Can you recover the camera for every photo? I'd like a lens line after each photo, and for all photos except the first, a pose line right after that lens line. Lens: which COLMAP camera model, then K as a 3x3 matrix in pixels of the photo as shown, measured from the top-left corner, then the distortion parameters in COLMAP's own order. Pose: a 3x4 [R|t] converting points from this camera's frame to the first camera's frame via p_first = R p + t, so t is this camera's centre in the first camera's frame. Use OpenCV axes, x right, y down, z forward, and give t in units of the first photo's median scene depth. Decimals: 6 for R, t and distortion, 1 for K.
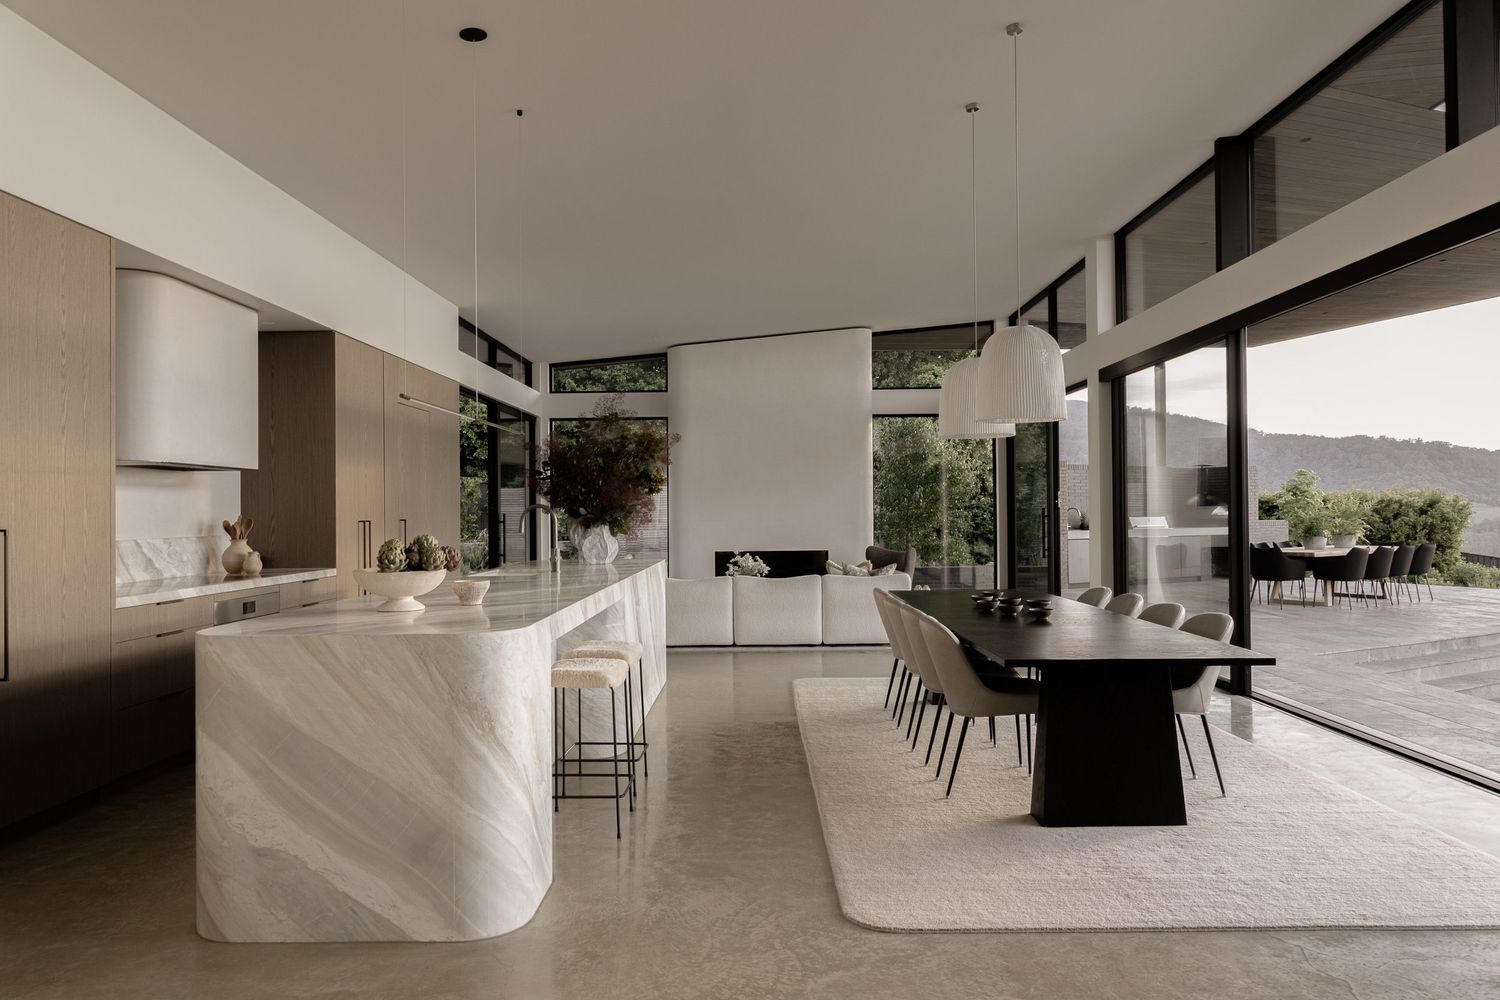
lens RADIAL K [[1018.1, 0, 745.9], [0, 1018.1, 501.0], [0, 0, 1]] dist [0.002958, -0.007358]
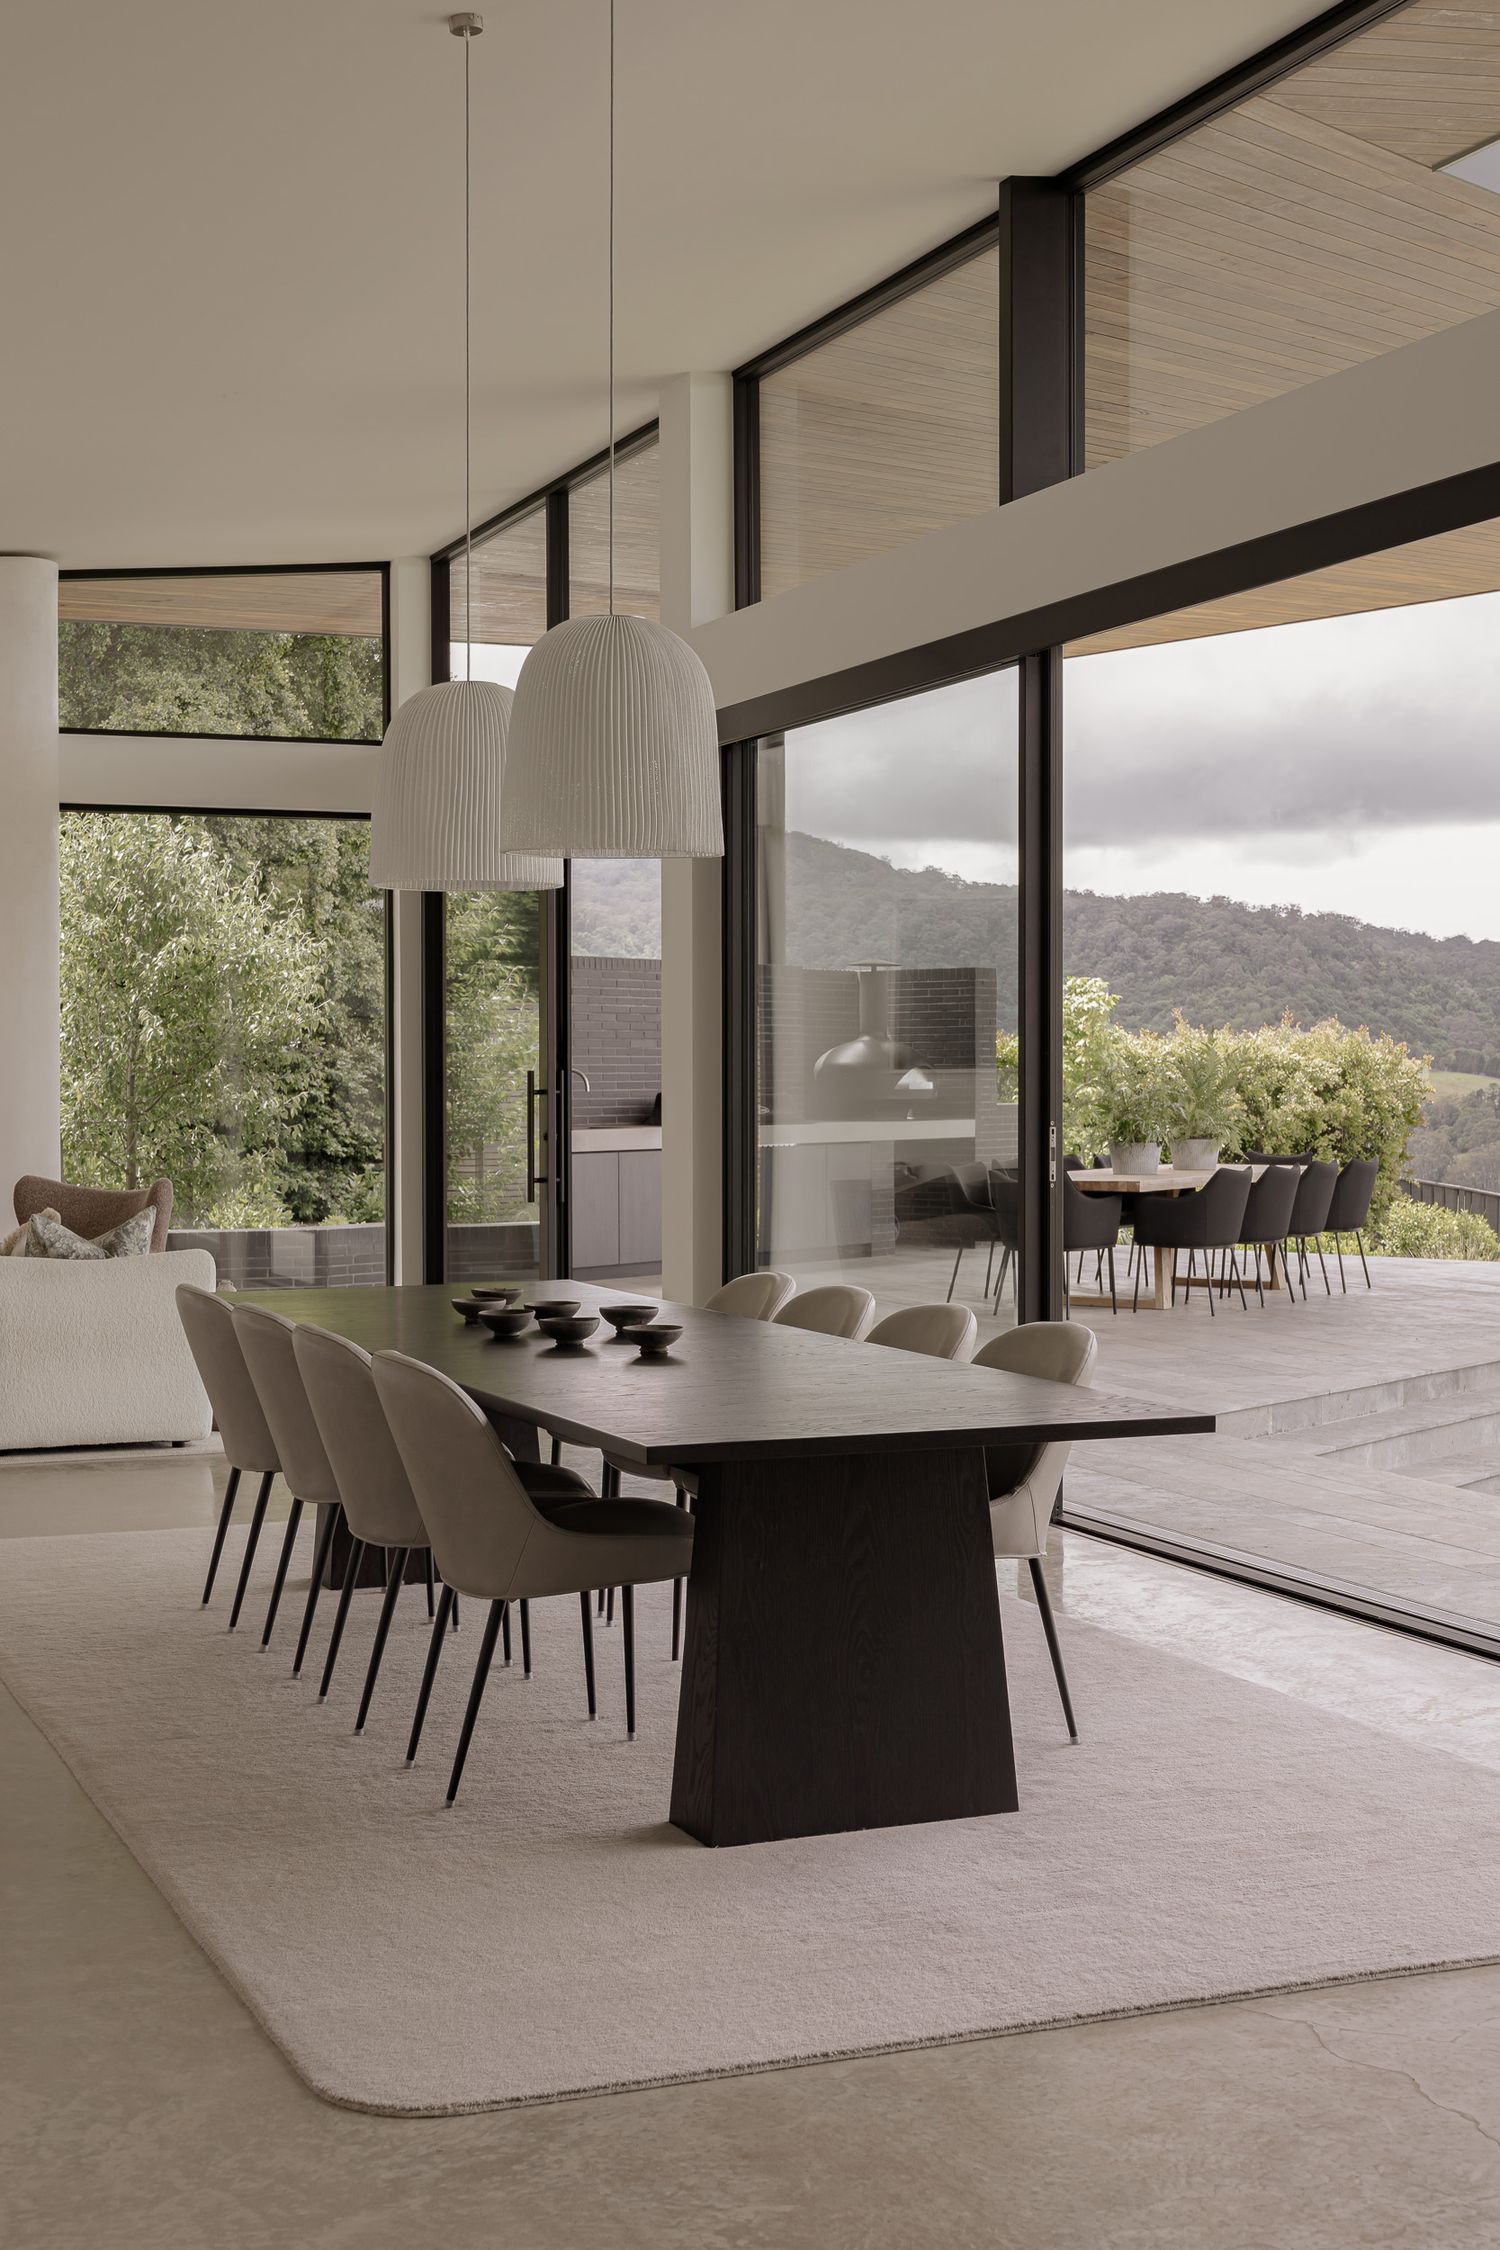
lens RADIAL K [[2908.4, 0, 752.6], [0, 2908.4, 1126.0], [0, 0, 1]] dist [-0.009321, 0.000000]
pose [[0.919584, -0.001452, 0.392890, -0.140595], [-0.009351, 0.999629, 0.025581, -0.002118], [-0.392782, -0.027198, 0.919230, -0.073908]]
